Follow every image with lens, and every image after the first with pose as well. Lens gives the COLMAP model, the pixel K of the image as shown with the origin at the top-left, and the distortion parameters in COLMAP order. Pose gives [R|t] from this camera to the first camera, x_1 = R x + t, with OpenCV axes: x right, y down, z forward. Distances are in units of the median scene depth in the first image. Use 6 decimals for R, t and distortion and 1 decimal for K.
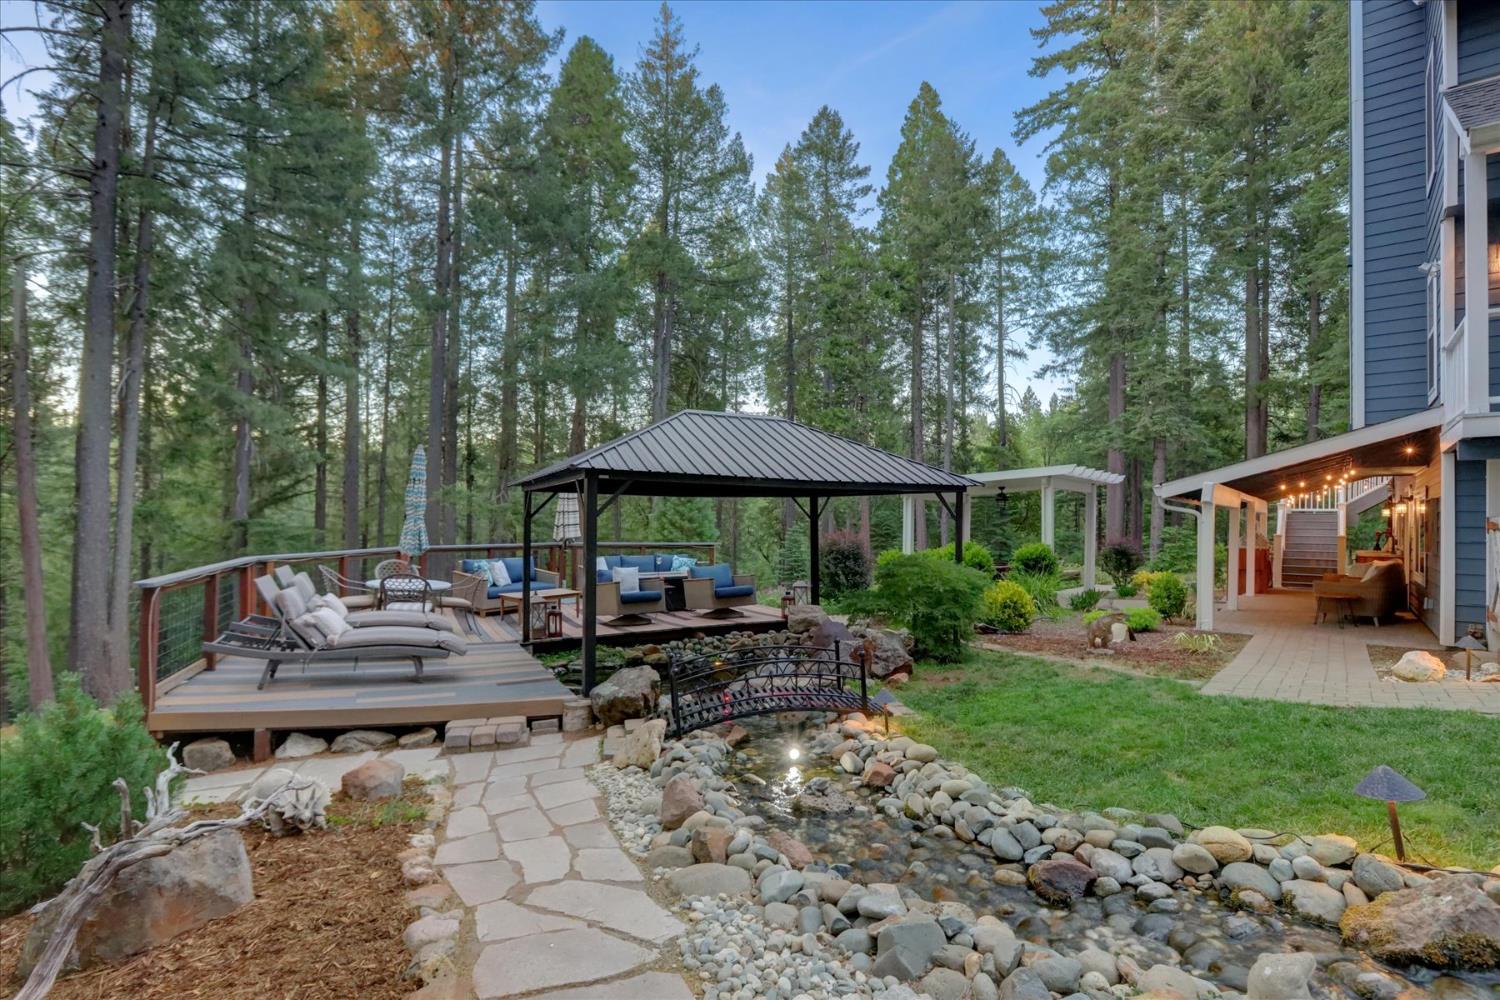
lens RADIAL K [[697.3, 0, 765.3], [0, 697.3, 505.0], [0, 0, 1]] dist [-0.001567, 0.000425]
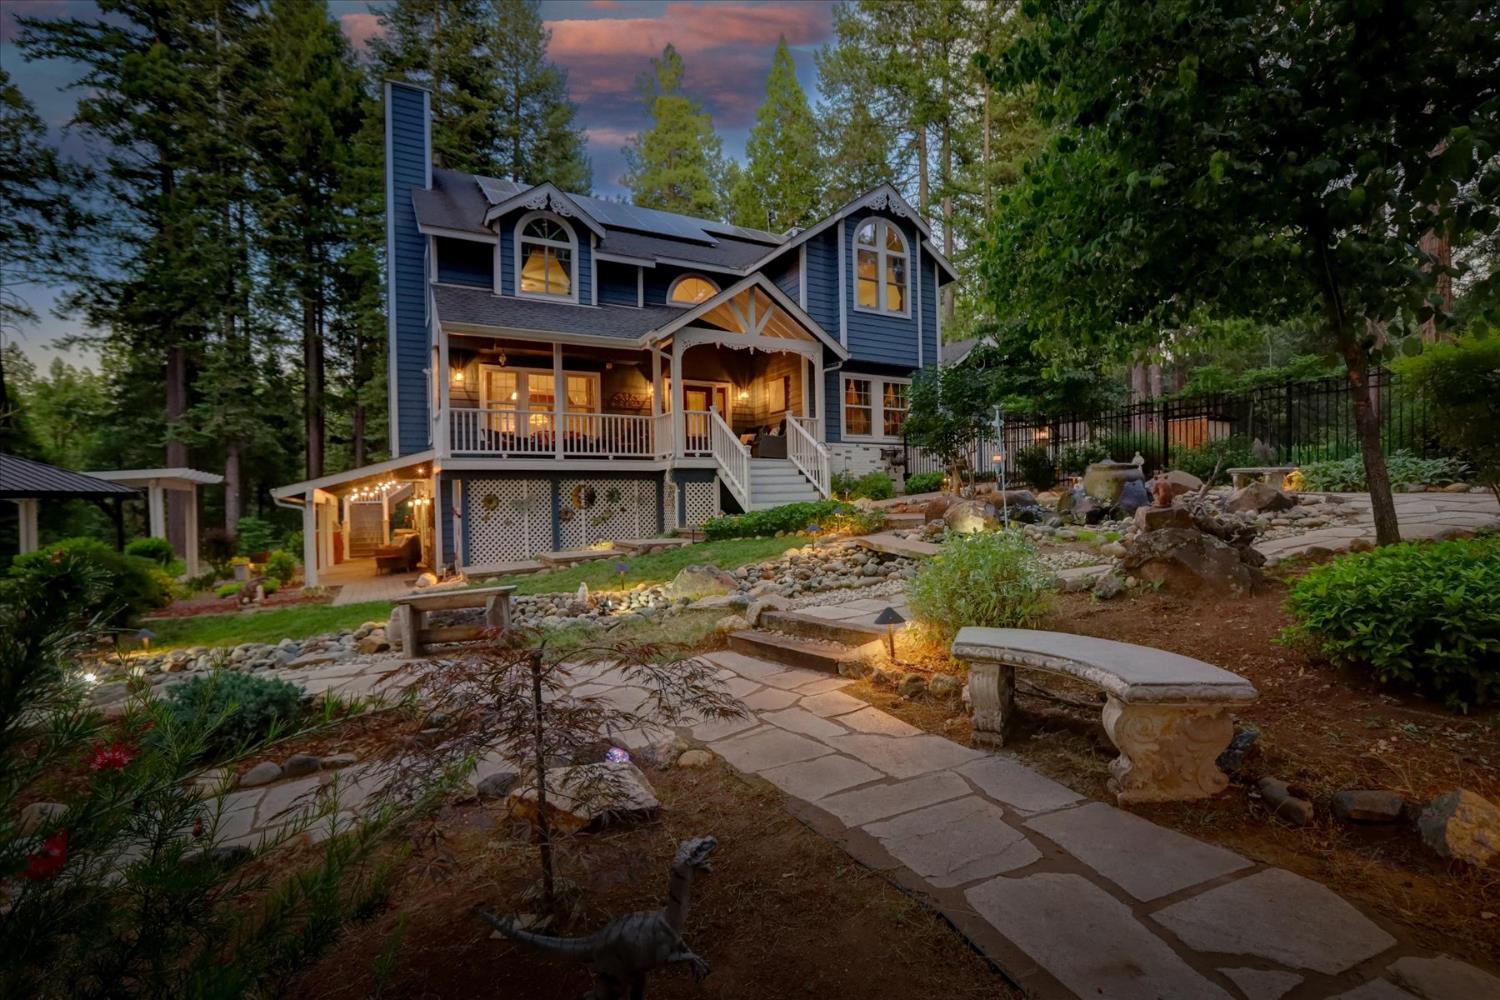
lens RADIAL K [[697.3, 0, 765.3], [0, 697.3, 505.0], [0, 0, 1]] dist [-0.001567, 0.000425]
pose [[0.361679, -0.023601, 0.932004, -0.287670], [0.008346, 0.999721, 0.022077, -0.014474], [-0.932266, -0.000206, 0.361775, -0.317919]]
